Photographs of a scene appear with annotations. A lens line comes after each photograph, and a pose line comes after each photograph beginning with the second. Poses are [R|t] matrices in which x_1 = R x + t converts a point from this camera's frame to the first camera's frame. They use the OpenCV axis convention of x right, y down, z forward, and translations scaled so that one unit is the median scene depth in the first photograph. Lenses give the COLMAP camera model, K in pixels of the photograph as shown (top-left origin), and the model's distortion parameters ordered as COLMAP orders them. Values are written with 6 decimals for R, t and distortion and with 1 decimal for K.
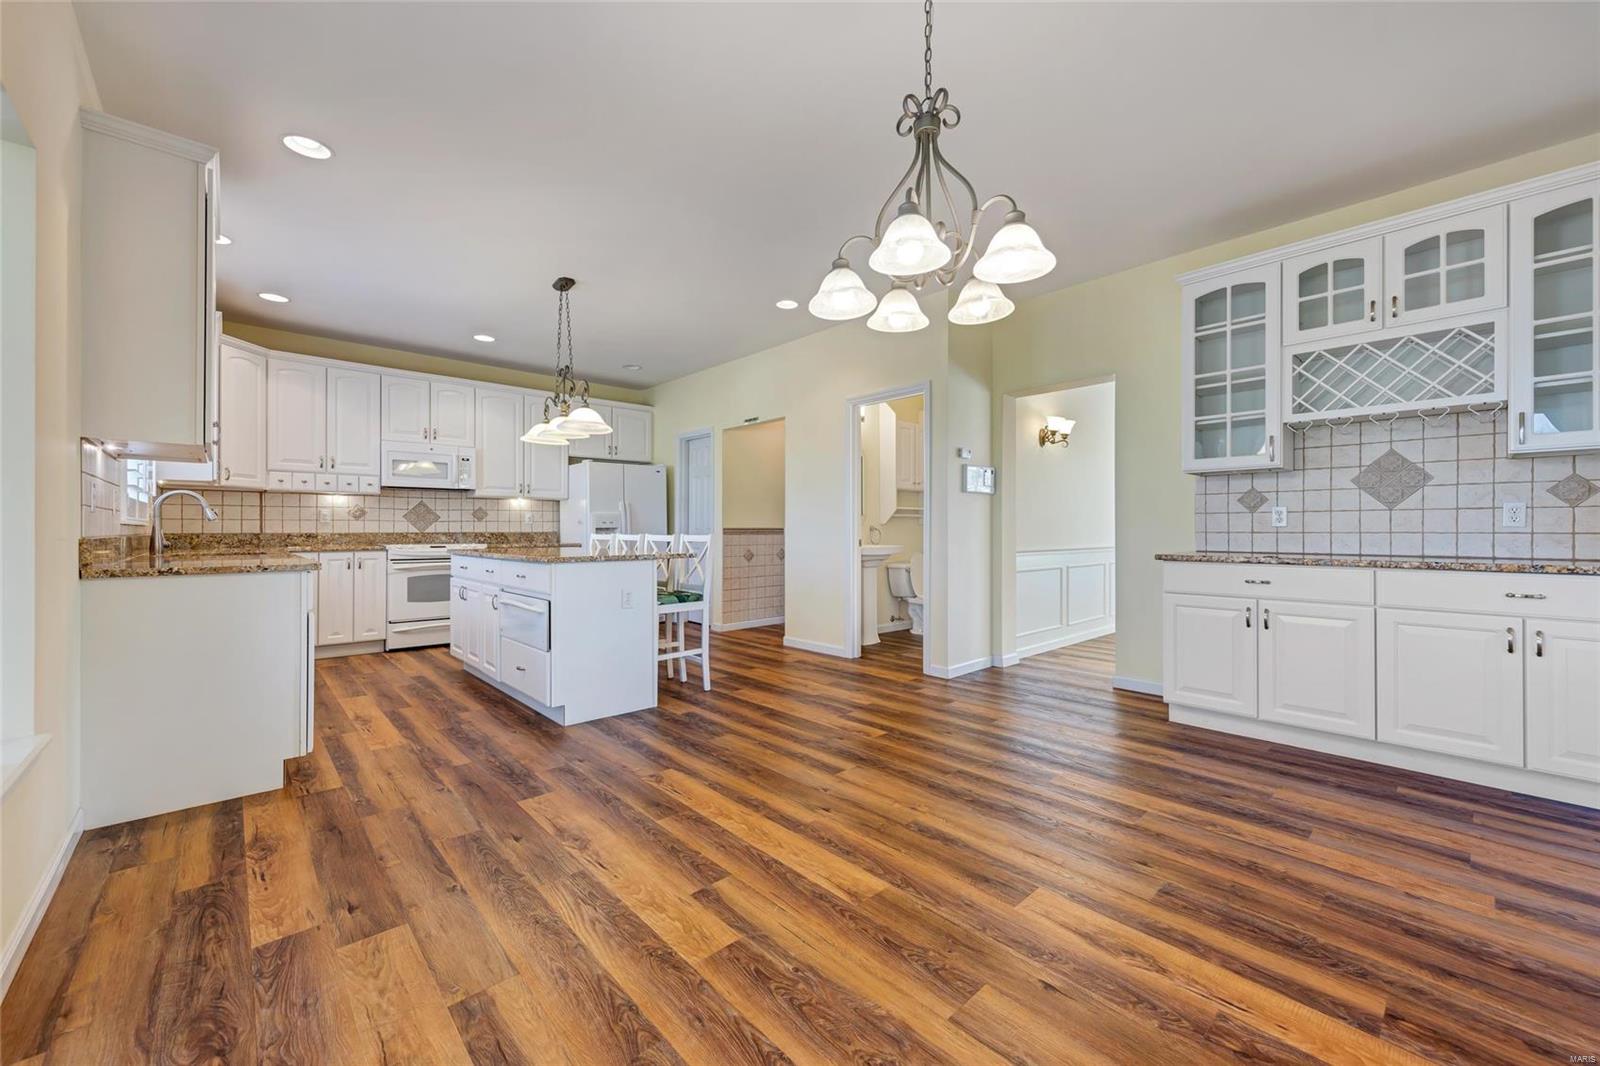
lens RADIAL K [[625.1, 0, 803.5], [0, 625.1, 530.7], [0, 0, 1]] dist [0.003498, 0.000122]
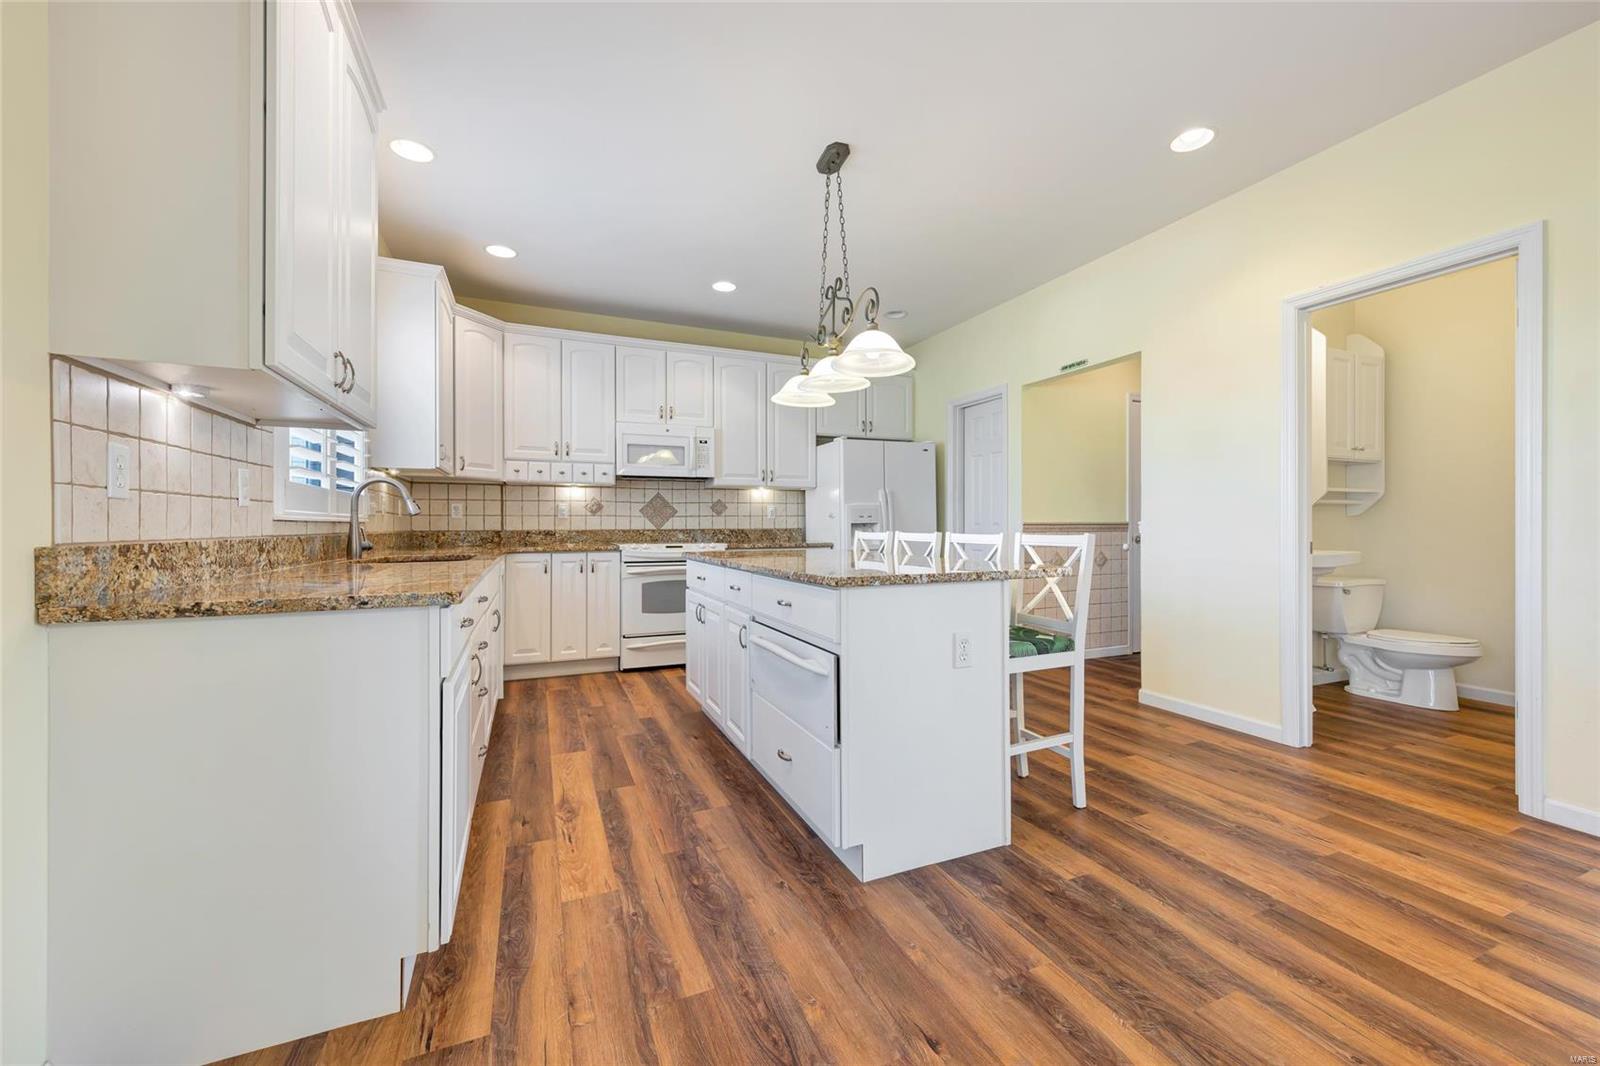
lens RADIAL K [[625.1, 0, 800.5], [0, 625.1, 528.0], [0, 0, 1]] dist [0.003498, 0.000122]
pose [[0.942005, -0.000934, -0.335598, -0.174468], [0.001973, 0.999994, 0.002754, -0.001196], [0.335593, -0.003257, 0.942001, 0.324729]]
